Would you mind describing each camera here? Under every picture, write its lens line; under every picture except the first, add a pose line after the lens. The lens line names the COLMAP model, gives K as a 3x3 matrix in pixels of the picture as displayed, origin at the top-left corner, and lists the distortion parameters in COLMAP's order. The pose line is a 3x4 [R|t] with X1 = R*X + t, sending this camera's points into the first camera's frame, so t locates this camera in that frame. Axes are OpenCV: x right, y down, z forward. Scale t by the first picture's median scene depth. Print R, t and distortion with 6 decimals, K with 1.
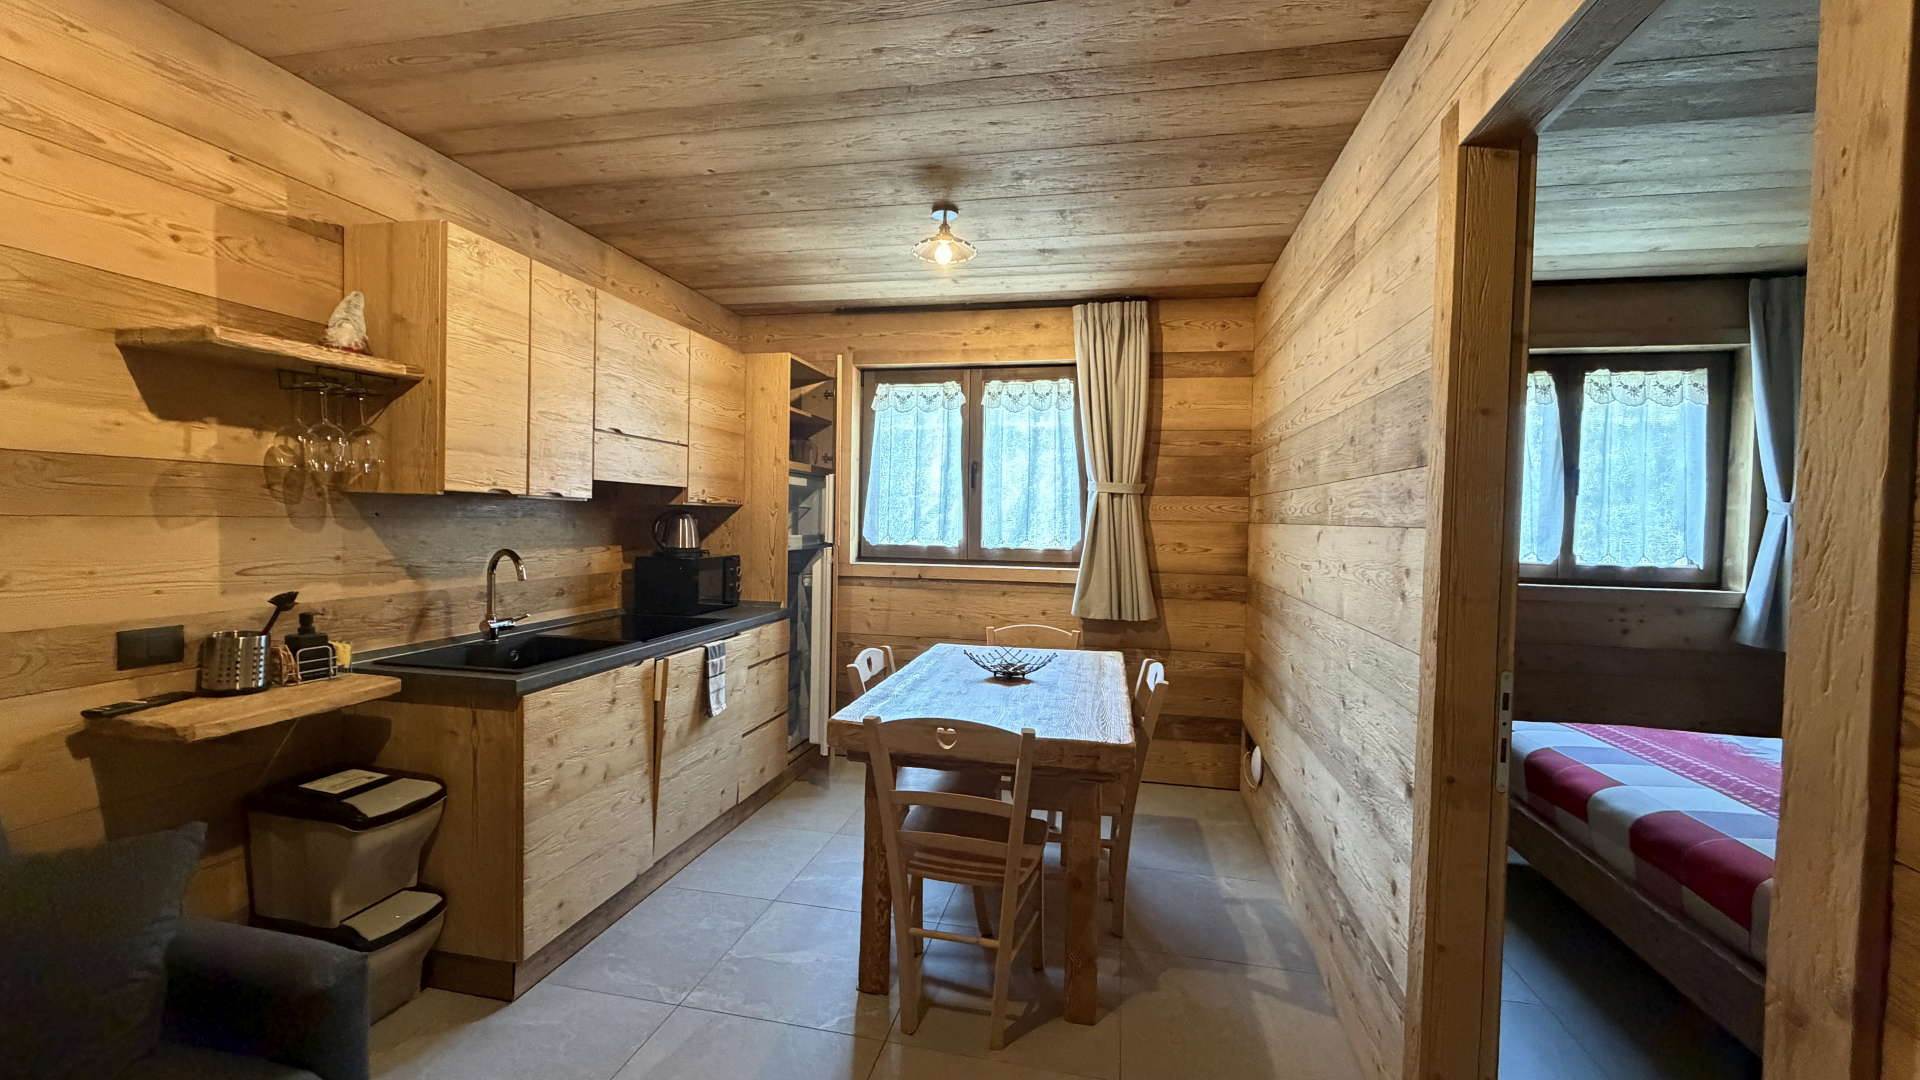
lens RADIAL K [[766.3, 0, 962.2], [0, 766.3, 541.1], [0, 0, 1]] dist [0.002376, 0.000019]
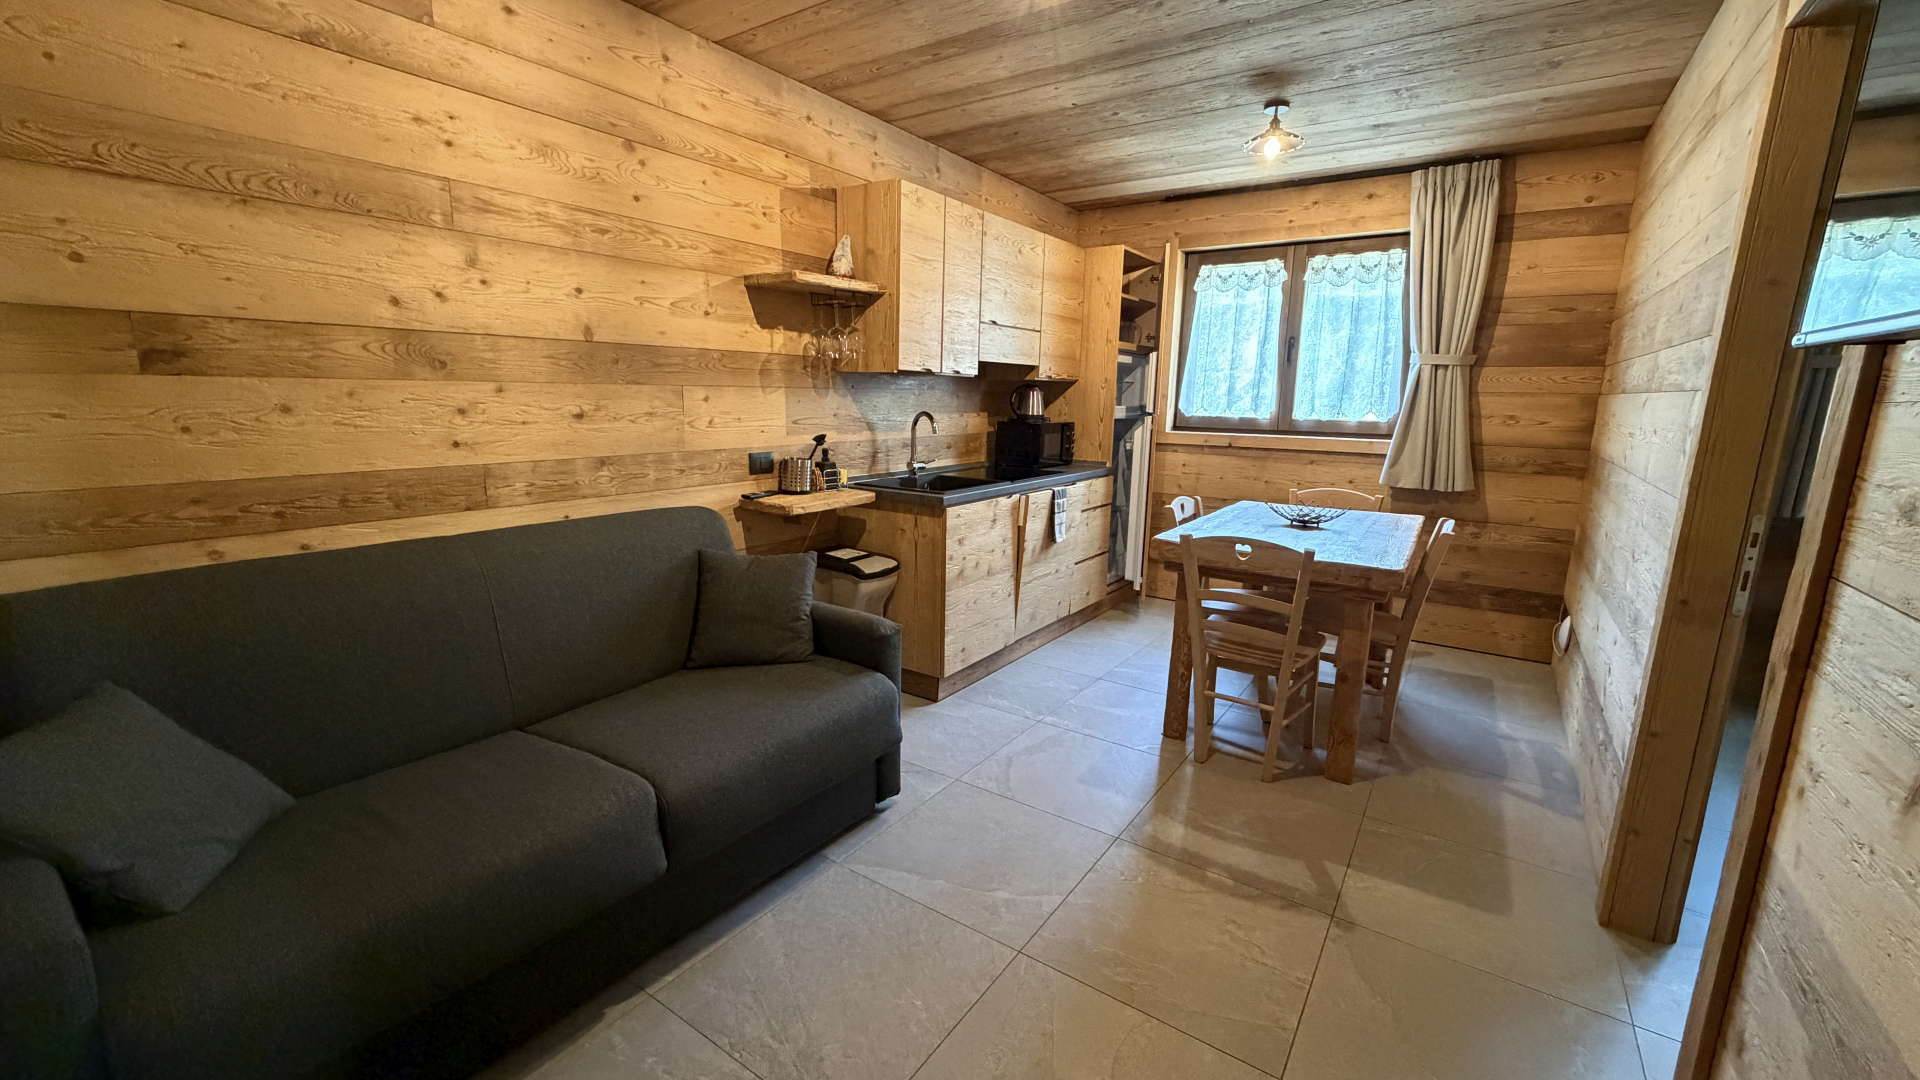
lens RADIAL K [[766.3, 0, 956.4], [0, 766.3, 540.0], [0, 0, 1]] dist [0.002376, 0.000019]
pose [[0.921790, 0.071084, -0.381117, 0.029506], [-0.011635, 0.987677, 0.156074, 0.033671], [0.387515, -0.139433, 0.911258, -0.443615]]
